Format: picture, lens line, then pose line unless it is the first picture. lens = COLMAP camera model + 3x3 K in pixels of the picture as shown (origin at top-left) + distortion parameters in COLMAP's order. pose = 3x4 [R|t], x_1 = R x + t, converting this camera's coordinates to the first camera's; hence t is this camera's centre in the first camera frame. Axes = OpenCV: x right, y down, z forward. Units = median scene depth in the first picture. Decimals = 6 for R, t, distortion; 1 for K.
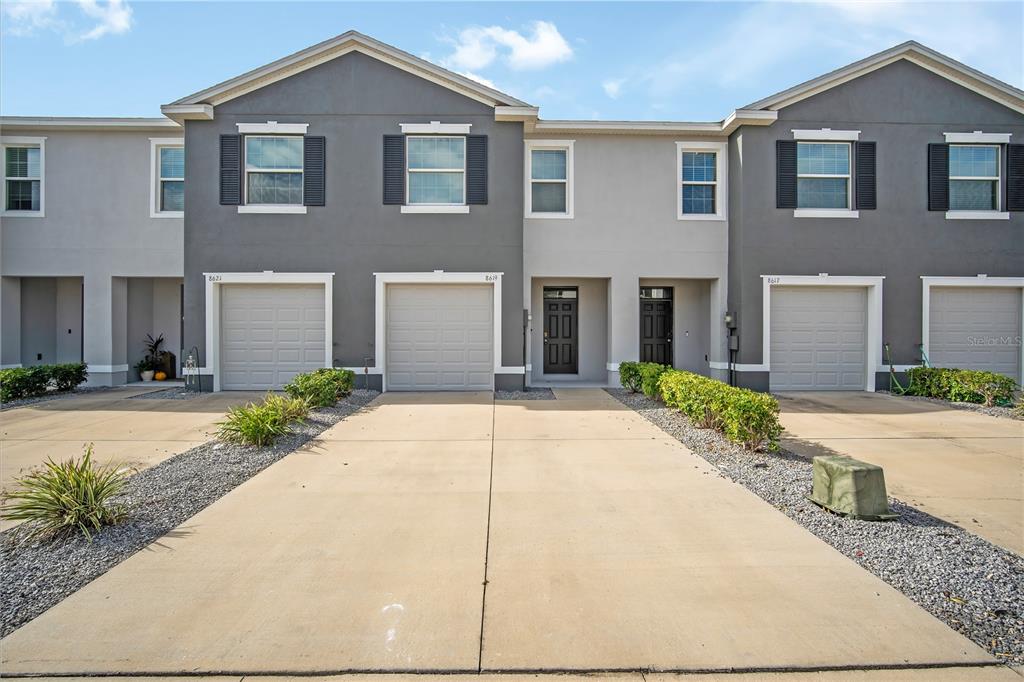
lens RADIAL K [[452.3, 0, 513.2], [0, 452.3, 338.9], [0, 0, 1]] dist [-0.008825, 0.000569]
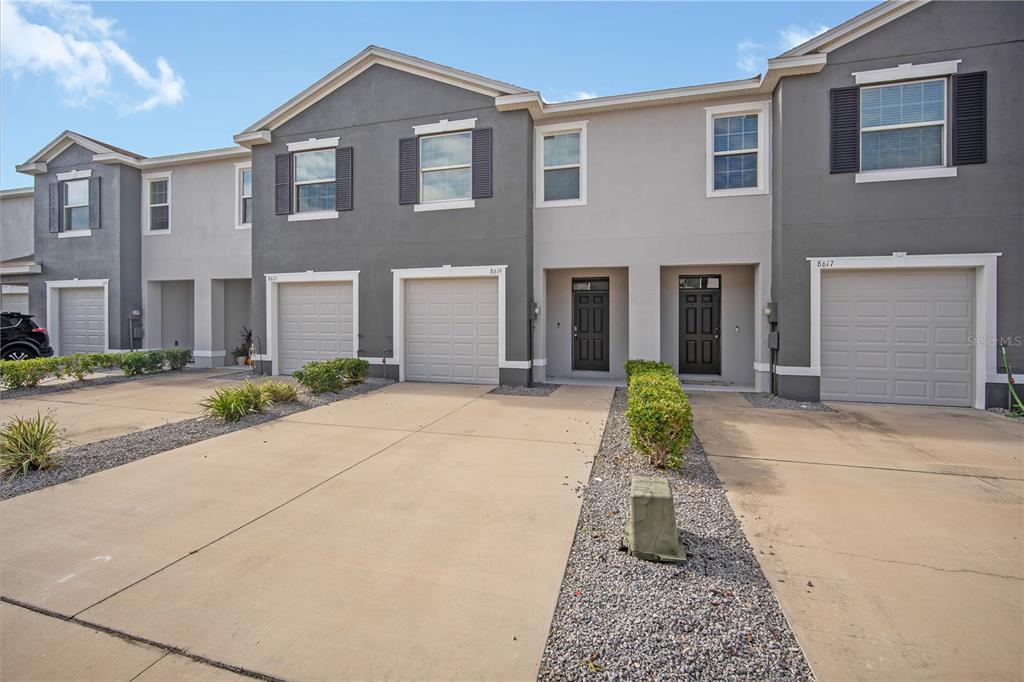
lens RADIAL K [[459.9, 0, 511.0], [0, 459.9, 335.0], [0, 0, 1]] dist [-0.008933, 0.000724]
pose [[0.953735, 0.011620, -0.300424, 0.287249], [-0.010154, 0.999928, 0.006440, -0.001483], [0.300477, -0.003091, 0.953784, 0.049141]]
